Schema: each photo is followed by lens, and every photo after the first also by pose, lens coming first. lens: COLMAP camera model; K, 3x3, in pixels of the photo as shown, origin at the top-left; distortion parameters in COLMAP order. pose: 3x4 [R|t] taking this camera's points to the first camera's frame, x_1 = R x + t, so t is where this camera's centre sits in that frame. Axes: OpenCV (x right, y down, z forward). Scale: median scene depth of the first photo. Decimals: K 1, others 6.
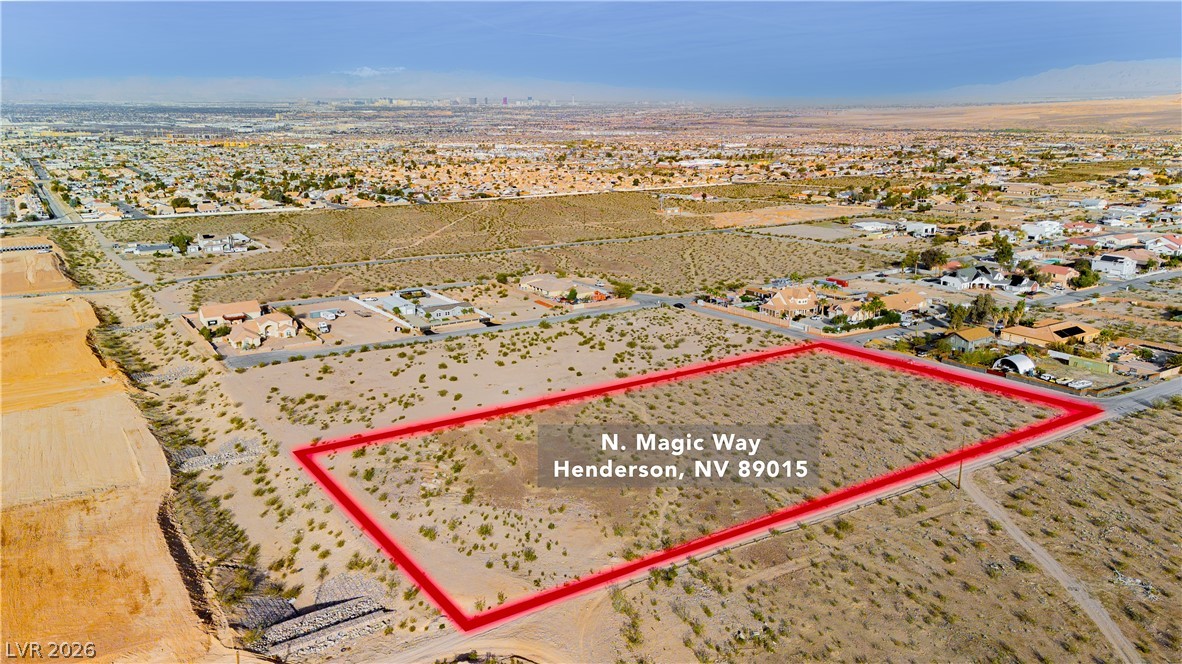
lens RADIAL K [[873.7, 0, 597.9], [0, 873.7, 331.8], [0, 0, 1]] dist [0.076181, -0.065093]
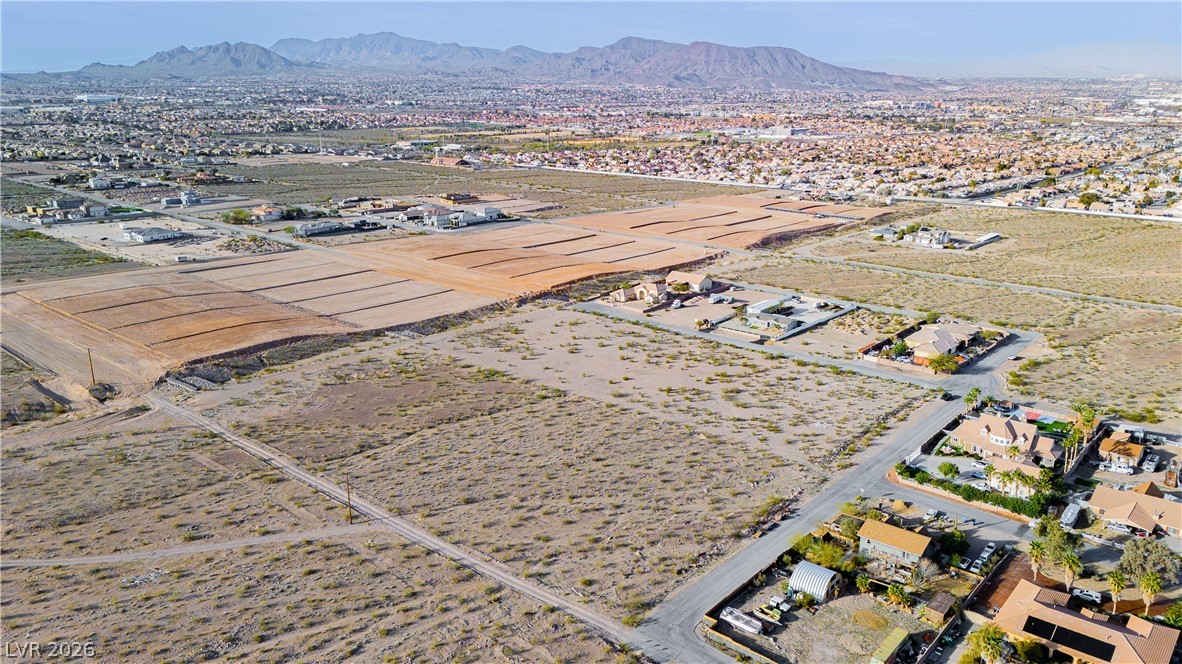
lens RADIAL K [[862.9, 0, 596.0], [0, 862.9, 332.7], [0, 0, 1]] dist [0.084250, -0.079129]
pose [[0.294267, 0.270873, -0.916534, 1.049404], [-0.239329, 0.949325, 0.203724, -0.251579], [0.925272, 0.159404, 0.344183, 0.640670]]
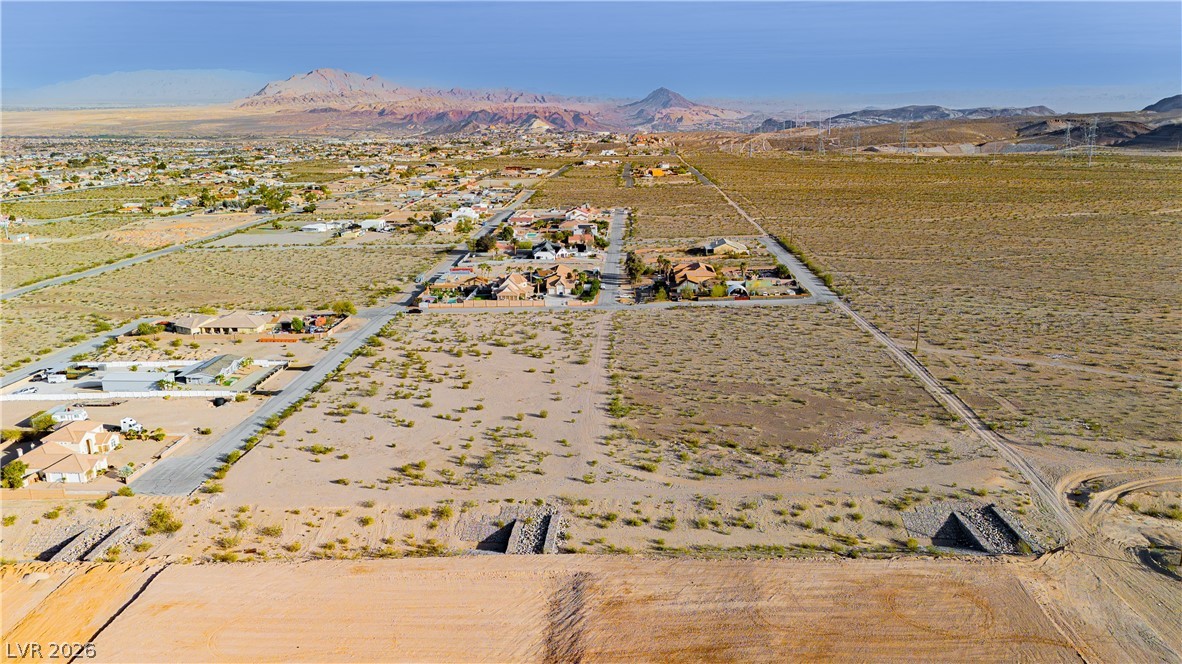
lens RADIAL K [[862.9, 0, 596.0], [0, 862.9, 332.7], [0, 0, 1]] dist [0.084250, -0.079129]
pose [[0.574279, -0.203781, 0.792892, -0.846515], [0.206169, 0.973308, 0.100825, -0.093826], [-0.792274, 0.105568, 0.600963, 0.378495]]
